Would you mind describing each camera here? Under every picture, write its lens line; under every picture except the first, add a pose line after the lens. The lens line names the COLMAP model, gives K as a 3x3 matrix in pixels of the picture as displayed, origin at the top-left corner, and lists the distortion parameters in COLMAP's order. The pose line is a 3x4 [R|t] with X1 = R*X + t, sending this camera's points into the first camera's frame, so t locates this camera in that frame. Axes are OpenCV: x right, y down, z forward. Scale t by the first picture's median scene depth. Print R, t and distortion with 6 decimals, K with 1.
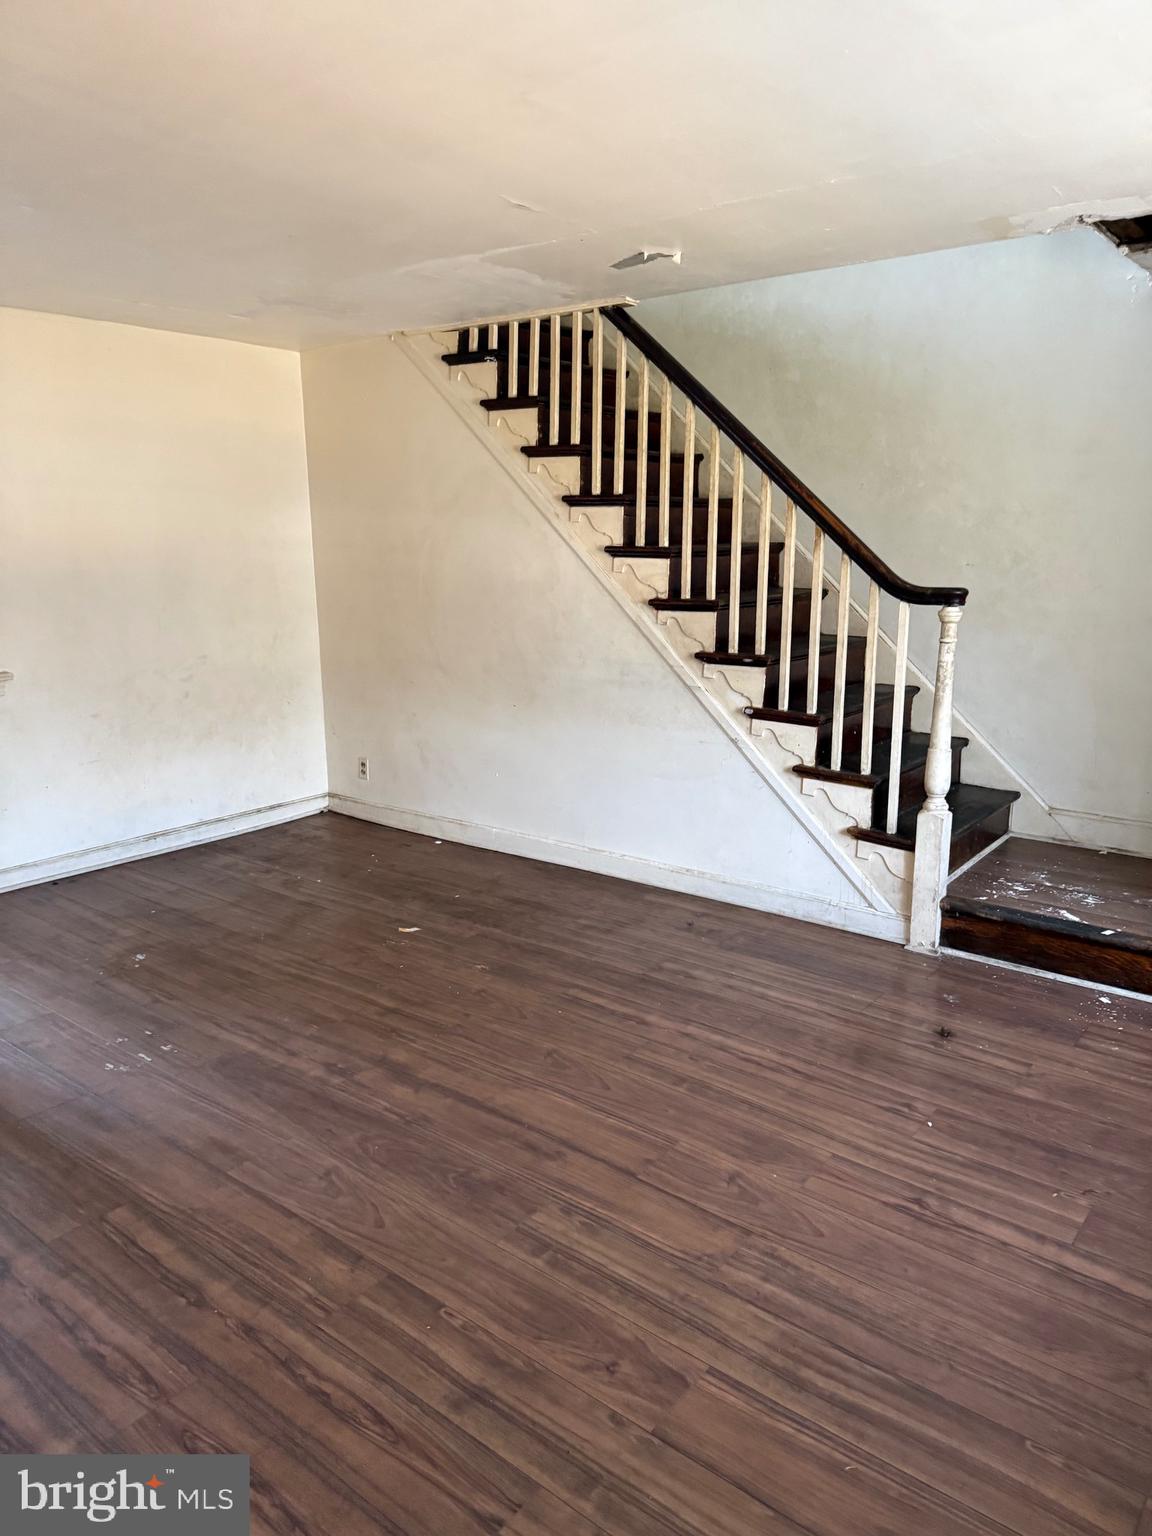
lens RADIAL K [[1076.2, 0, 575.2], [0, 1076.2, 775.7], [0, 0, 1]] dist [0.117090, -0.206272]
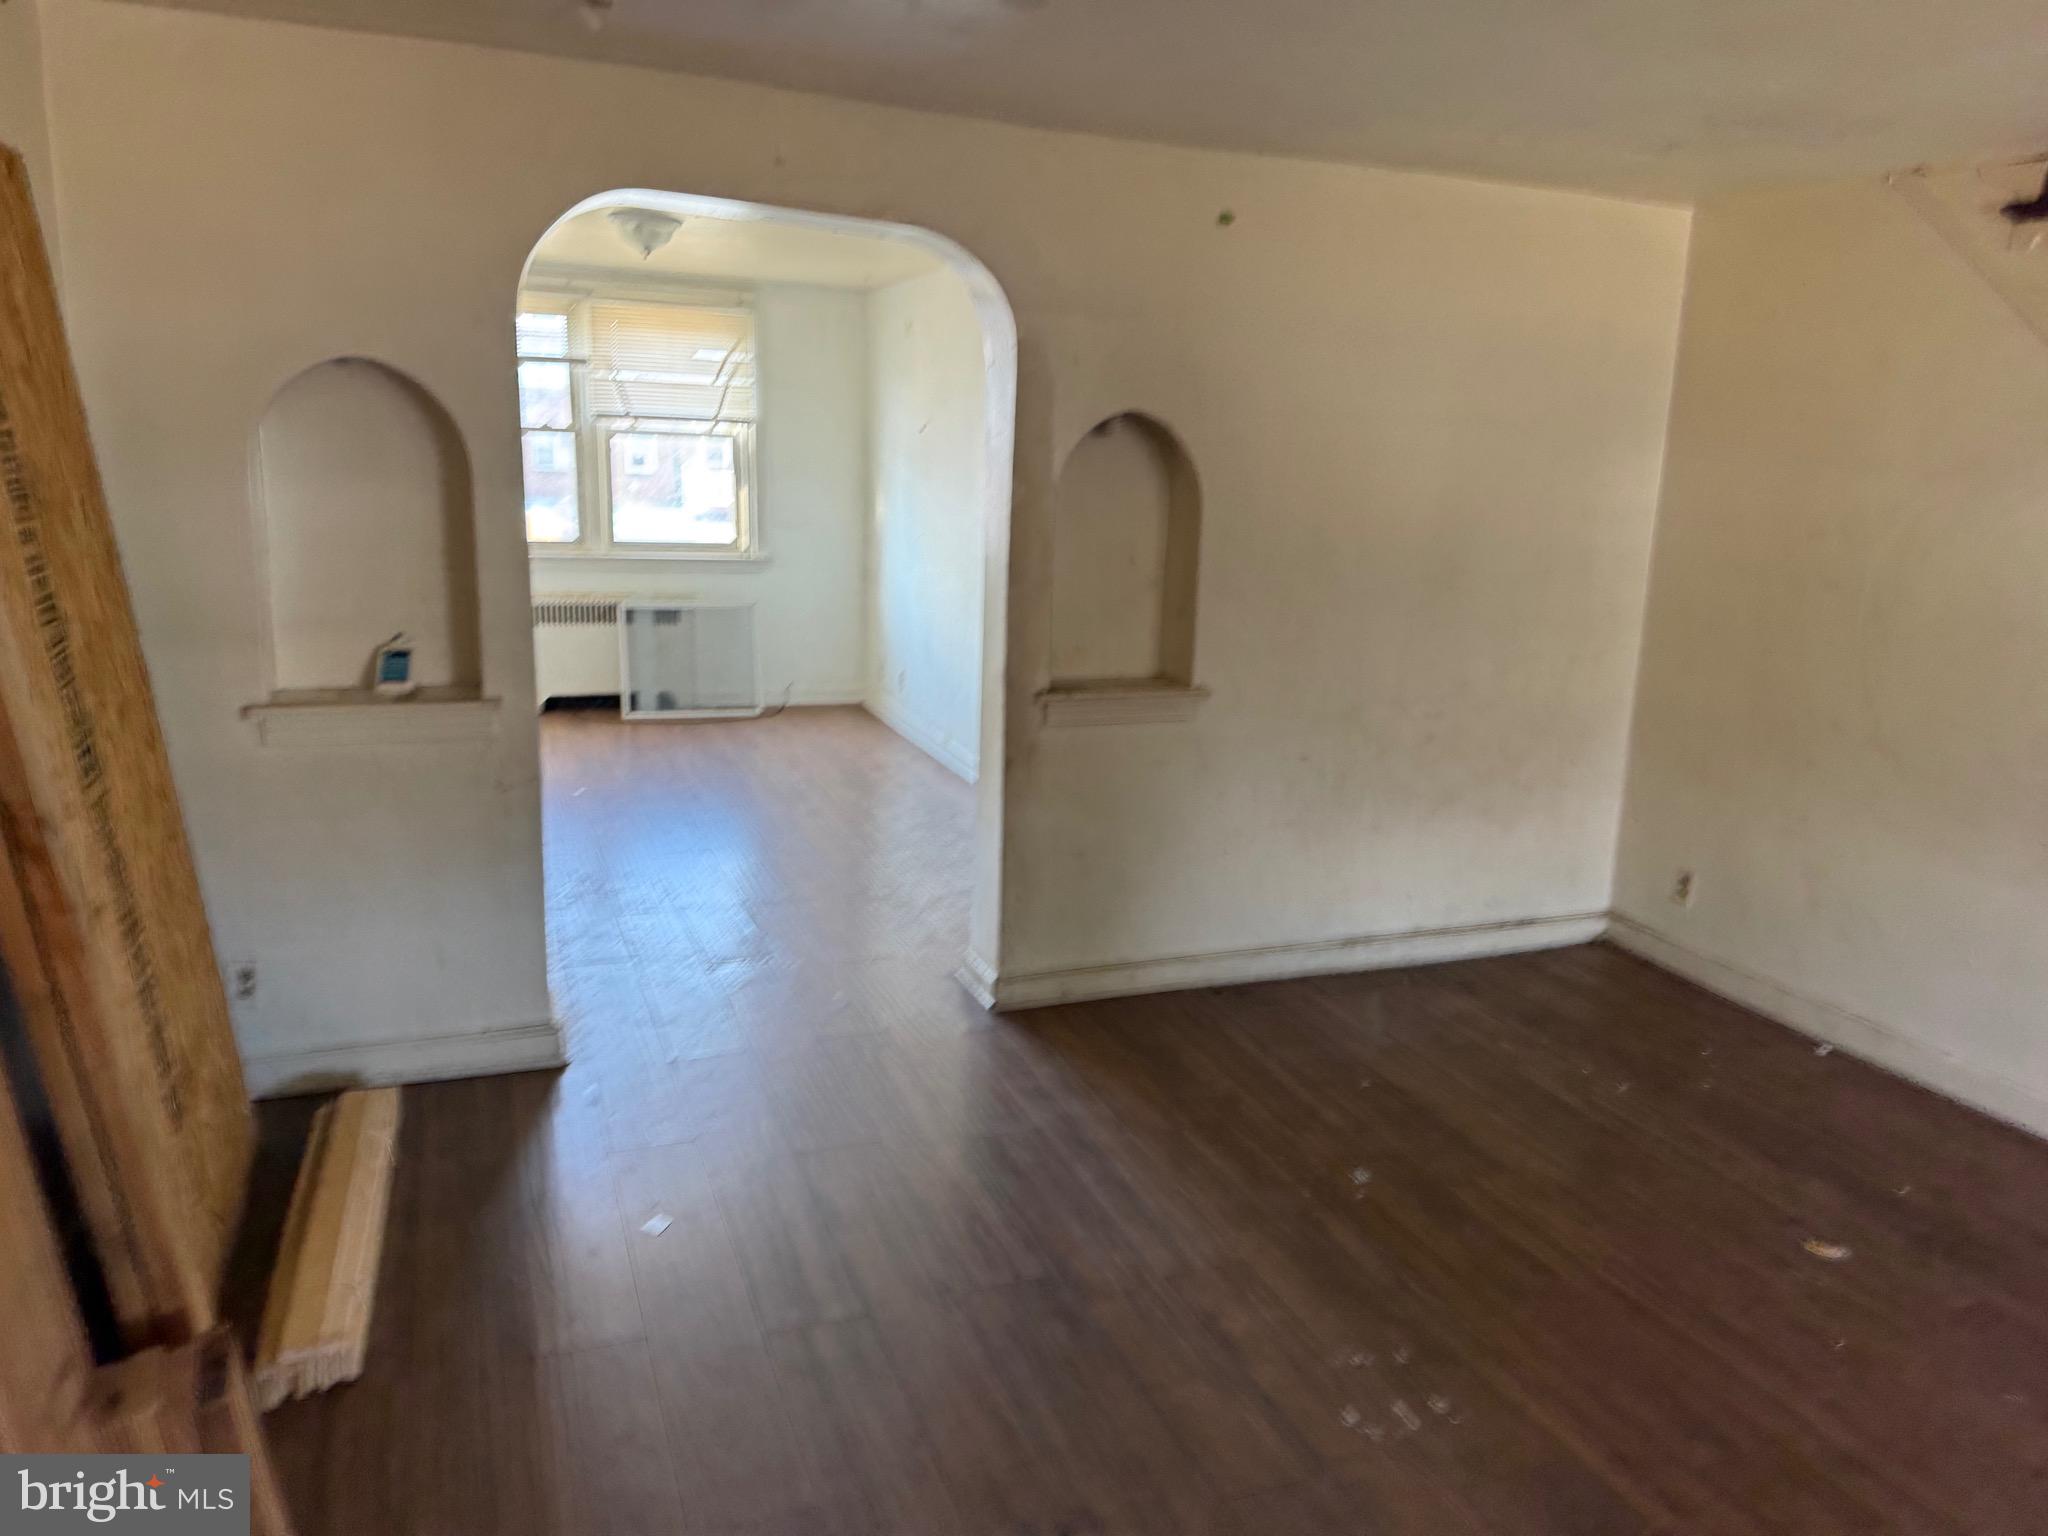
lens RADIAL K [[1421.0, 0, 1051.6], [0, 1421.0, 758.2], [0, 0, 1]] dist [0.113762, -0.181791]
pose [[0.874814, 0.139951, -0.463803, -0.181499], [-0.144774, 0.989139, 0.025400, -0.060854], [0.462320, 0.044926, 0.885574, 0.152587]]
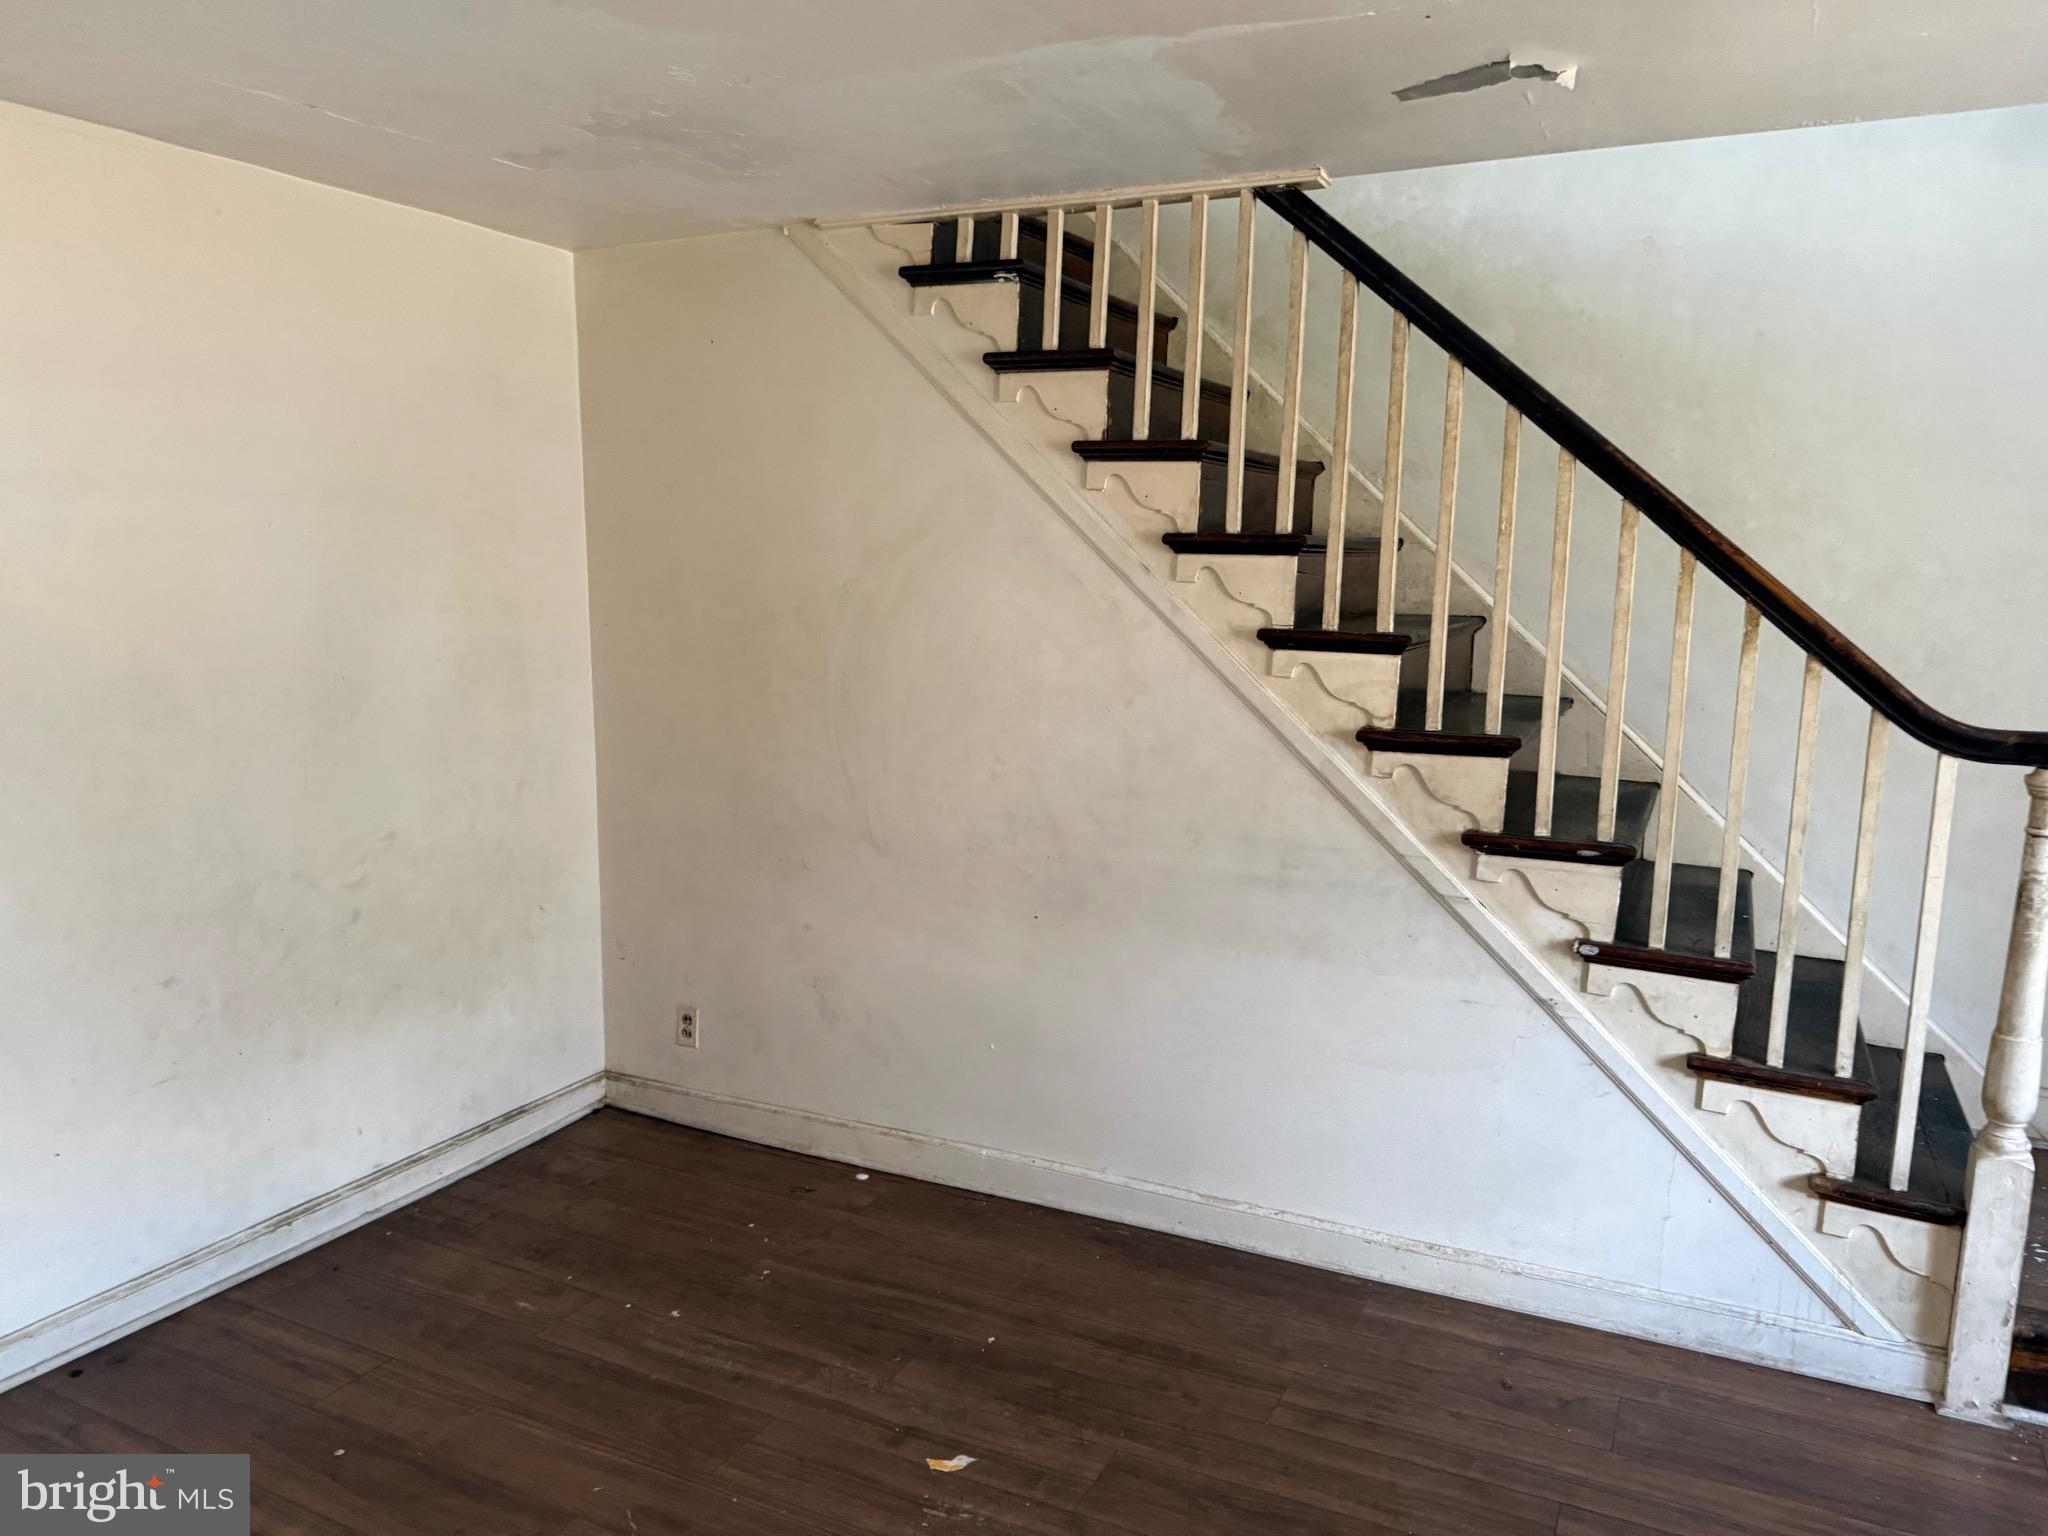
lens RADIAL K [[1434.9, 0, 1024.0], [0, 1434.9, 768.0], [0, 0, 1]] dist [0.117090, -0.206272]
pose [[0.978228, -0.015343, 0.206963, -0.231387], [0.030682, 0.996997, -0.071107, -0.098949], [-0.205251, 0.075909, 0.975761, 0.347010]]
